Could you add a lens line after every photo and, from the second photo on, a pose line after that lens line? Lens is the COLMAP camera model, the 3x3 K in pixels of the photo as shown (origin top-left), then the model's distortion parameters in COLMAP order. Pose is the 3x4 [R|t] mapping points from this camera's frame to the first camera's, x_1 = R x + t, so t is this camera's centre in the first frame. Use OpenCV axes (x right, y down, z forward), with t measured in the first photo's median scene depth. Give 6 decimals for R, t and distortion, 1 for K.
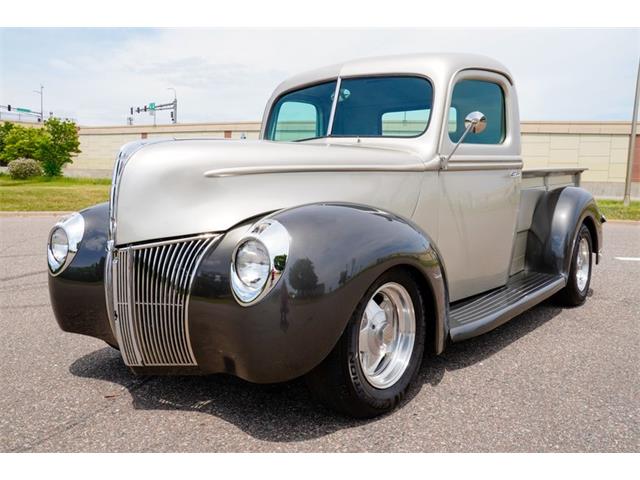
lens RADIAL K [[502.6, 0, 318.3], [0, 502.6, 239.5], [0, 0, 1]] dist [-0.083039, 0.075849]
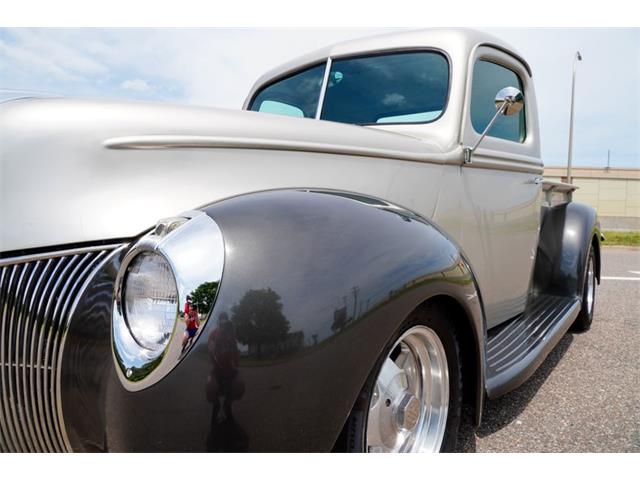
lens RADIAL K [[508.2, 0, 314.7], [0, 508.2, 237.2], [0, 0, 1]] dist [-0.099273, 0.097954]
pose [[0.999880, 0.003185, 0.015132, 0.013230], [-0.002535, 0.999083, -0.042746, 0.006197], [-0.015254, 0.042703, 0.998971, 0.388960]]
